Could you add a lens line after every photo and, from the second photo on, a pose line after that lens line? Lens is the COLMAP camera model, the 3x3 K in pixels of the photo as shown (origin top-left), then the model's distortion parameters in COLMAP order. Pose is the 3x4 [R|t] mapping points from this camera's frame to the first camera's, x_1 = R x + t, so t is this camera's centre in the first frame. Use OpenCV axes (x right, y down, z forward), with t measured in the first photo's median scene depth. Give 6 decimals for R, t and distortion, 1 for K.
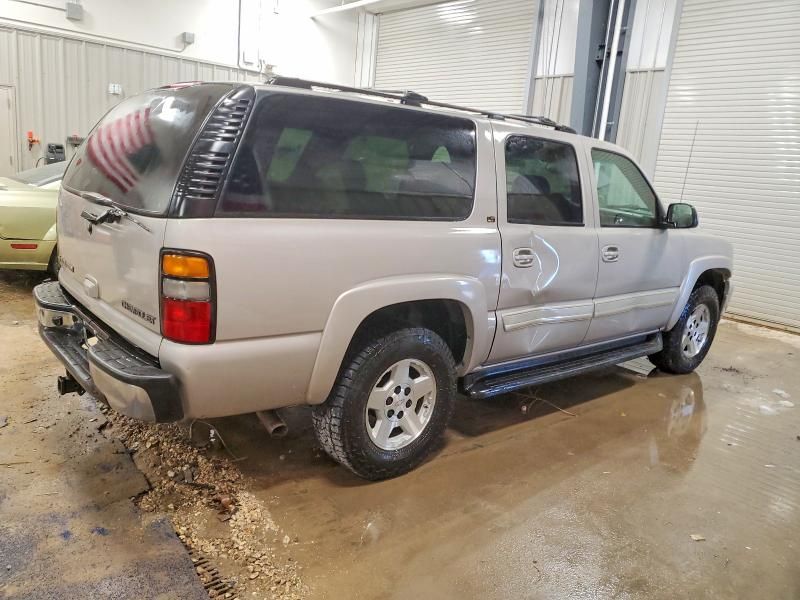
lens RADIAL K [[638.0, 0, 398.7], [0, 638.0, 296.5], [0, 0, 1]] dist [0.015341, 0.012215]
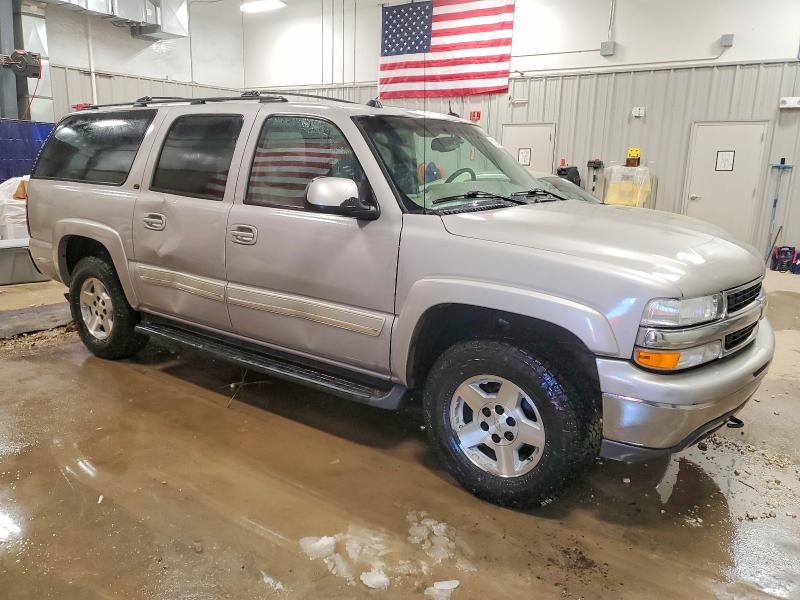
lens RADIAL K [[638.0, 0, 397.8], [0, 638.0, 303.0], [0, 0, 1]] dist [0.015341, 0.012215]
pose [[0.200481, 0.143162, -0.969181, 1.230844], [-0.202475, 0.973962, 0.101985, -0.107321], [0.958546, 0.175789, 0.224247, 1.025653]]
